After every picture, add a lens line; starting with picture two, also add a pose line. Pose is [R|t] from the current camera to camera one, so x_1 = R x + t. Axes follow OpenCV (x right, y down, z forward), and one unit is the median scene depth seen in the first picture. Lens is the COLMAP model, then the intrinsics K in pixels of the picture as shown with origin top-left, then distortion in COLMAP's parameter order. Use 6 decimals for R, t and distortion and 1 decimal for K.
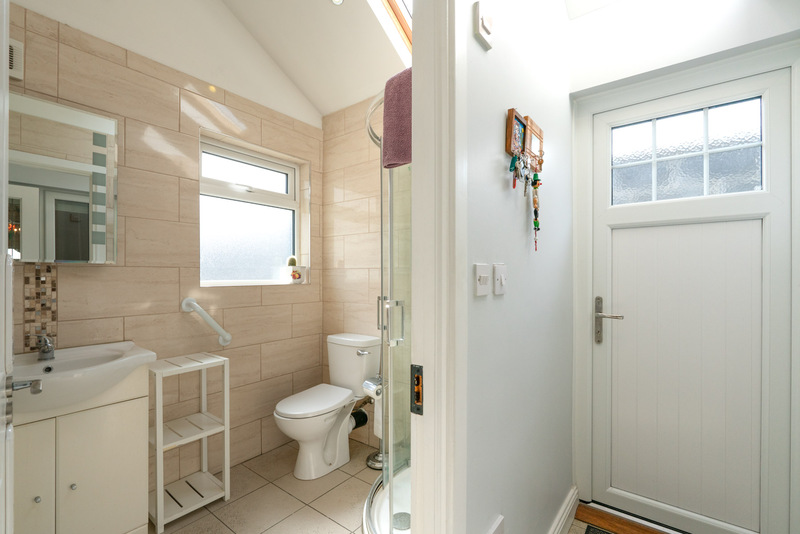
lens RADIAL K [[356.0, 0, 399.7], [0, 356.0, 273.6], [0, 0, 1]] dist [-0.006397, 0.000429]
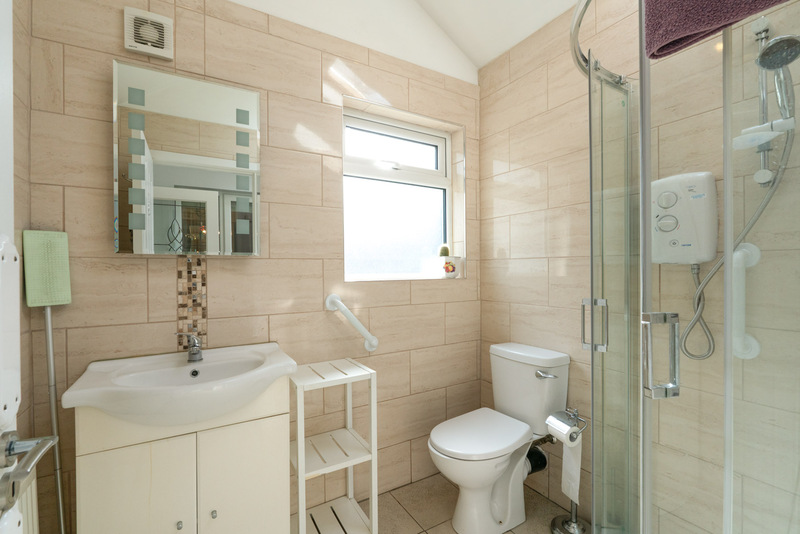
lens RADIAL K [[356.0, 0, 399.5], [0, 356.0, 268.8], [0, 0, 1]] dist [-0.006397, 0.000429]
pose [[0.932589, -0.004881, -0.360907, -0.122796], [0.007158, 0.999962, 0.004972, 0.002840], [0.360870, -0.007220, 0.932588, 0.237703]]
